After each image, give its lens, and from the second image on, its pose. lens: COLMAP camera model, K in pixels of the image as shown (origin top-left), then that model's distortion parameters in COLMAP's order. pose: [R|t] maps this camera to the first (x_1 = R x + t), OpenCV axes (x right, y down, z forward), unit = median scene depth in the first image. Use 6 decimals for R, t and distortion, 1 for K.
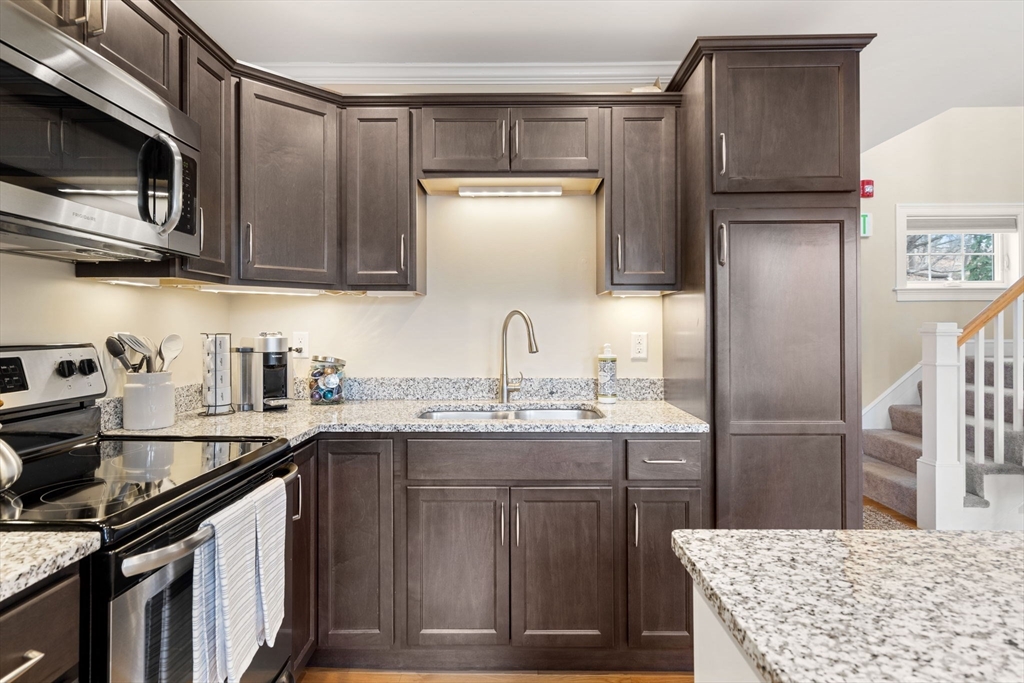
lens RADIAL K [[564.6, 0, 508.0], [0, 564.6, 323.5], [0, 0, 1]] dist [0.002057, 0.004439]
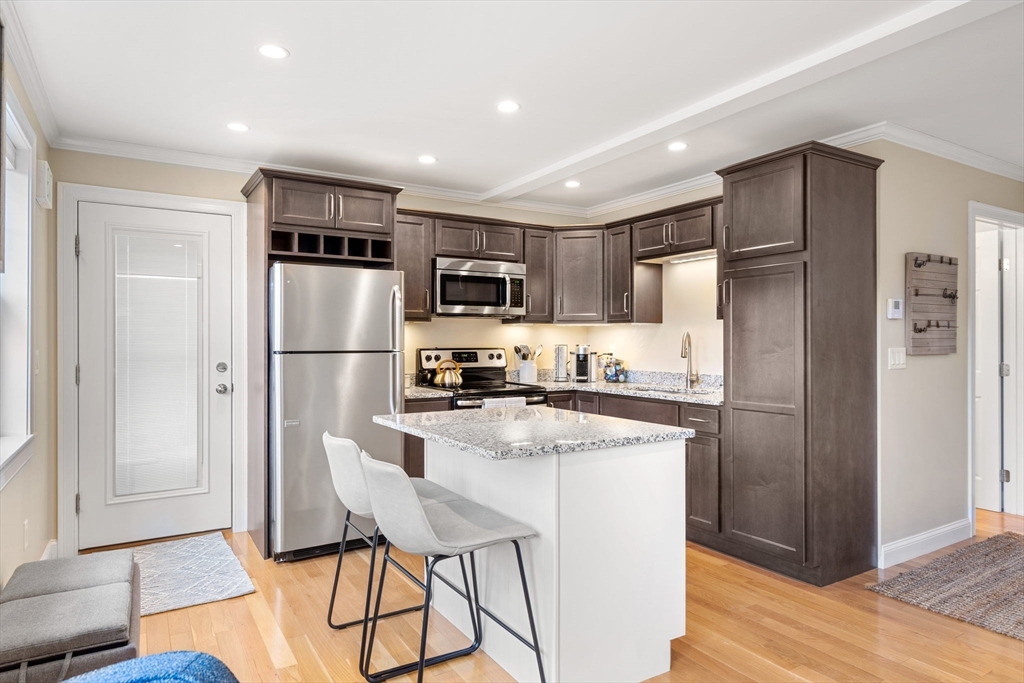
lens RADIAL K [[613.8, 0, 513.3], [0, 613.8, 334.5], [0, 0, 1]] dist [0.006845, 0.007926]
pose [[0.539625, -0.008051, -0.841867, 1.339668], [0.007660, 0.999960, -0.004653, -0.012637], [0.841871, -0.003938, 0.539665, -0.425801]]
